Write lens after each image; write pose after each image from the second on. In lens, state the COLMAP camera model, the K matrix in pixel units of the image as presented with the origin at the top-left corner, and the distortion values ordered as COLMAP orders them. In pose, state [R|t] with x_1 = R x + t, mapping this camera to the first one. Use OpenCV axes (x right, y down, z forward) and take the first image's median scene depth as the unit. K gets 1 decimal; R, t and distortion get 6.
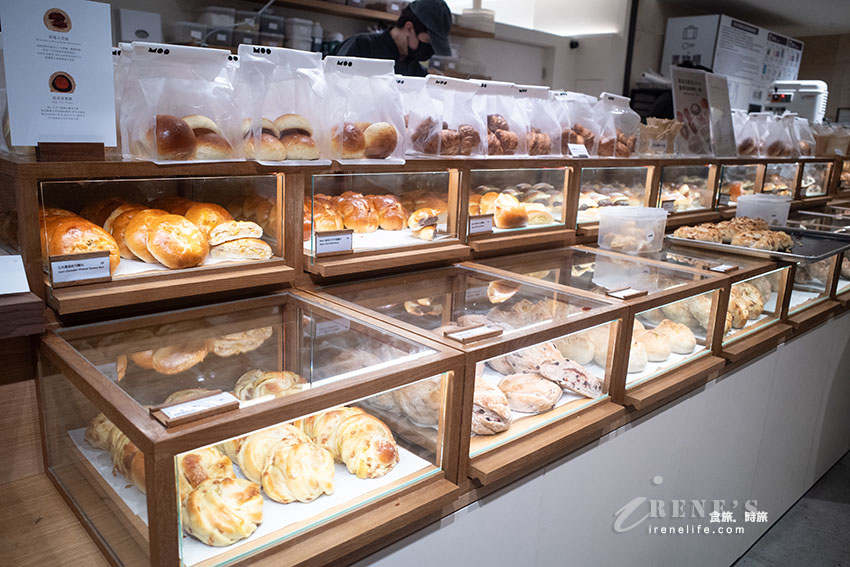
lens RADIAL K [[680.1, 0, 425.0], [0, 680.1, 283.5], [0, 0, 1]] dist [-0.012493, -0.004935]
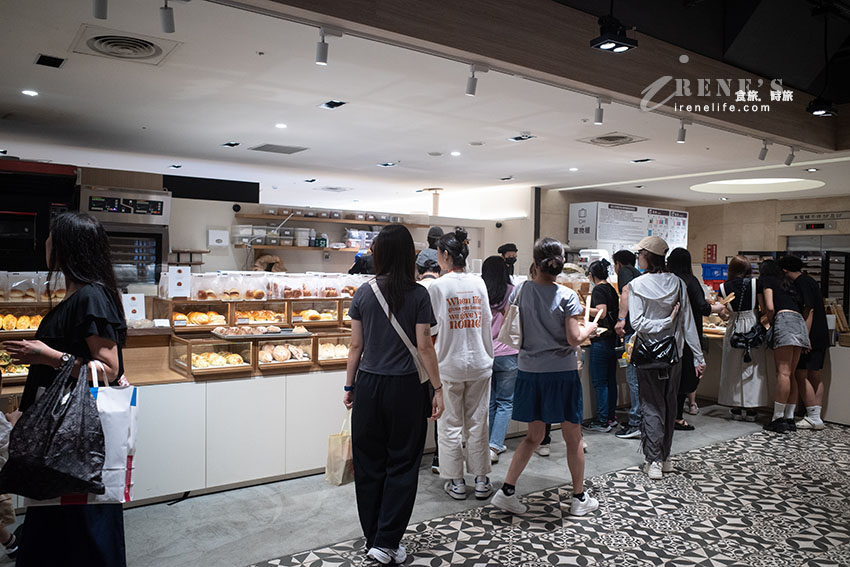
lens RADIAL K [[680.1, 0, 425.0], [0, 680.1, 283.5], [0, 0, 1]] dist [-0.012493, -0.004935]
pose [[0.991351, -0.024431, -0.128942, 1.320513], [-0.003122, 0.977850, -0.209282, 0.508830], [0.131199, 0.207875, 0.969317, -2.507669]]
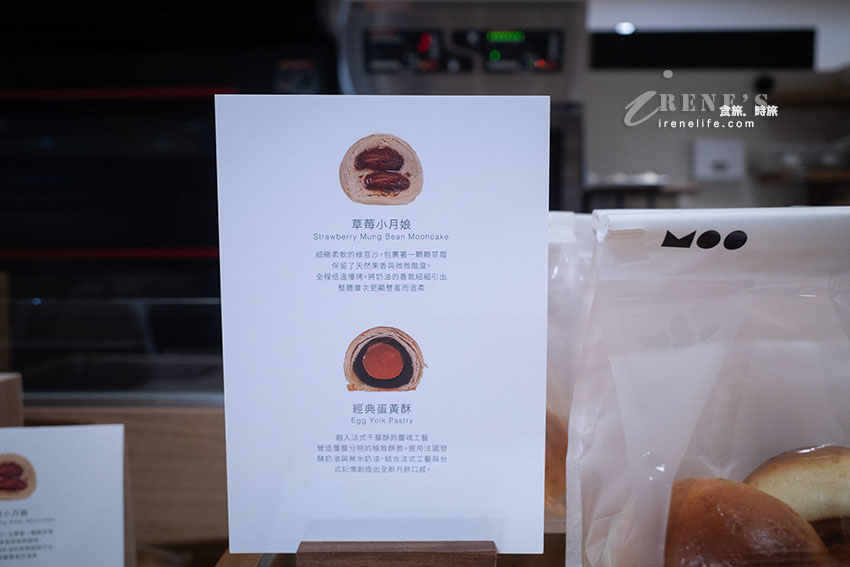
lens RADIAL K [[680.1, 0, 425.0], [0, 680.1, 283.5], [0, 0, 1]] dist [-0.012493, -0.004935]
pose [[0.698357, -0.003304, -0.715742, -0.232824], [-0.127641, 0.983385, -0.129080, -0.229803], [0.704277, 0.181502, 0.686332, 0.618720]]
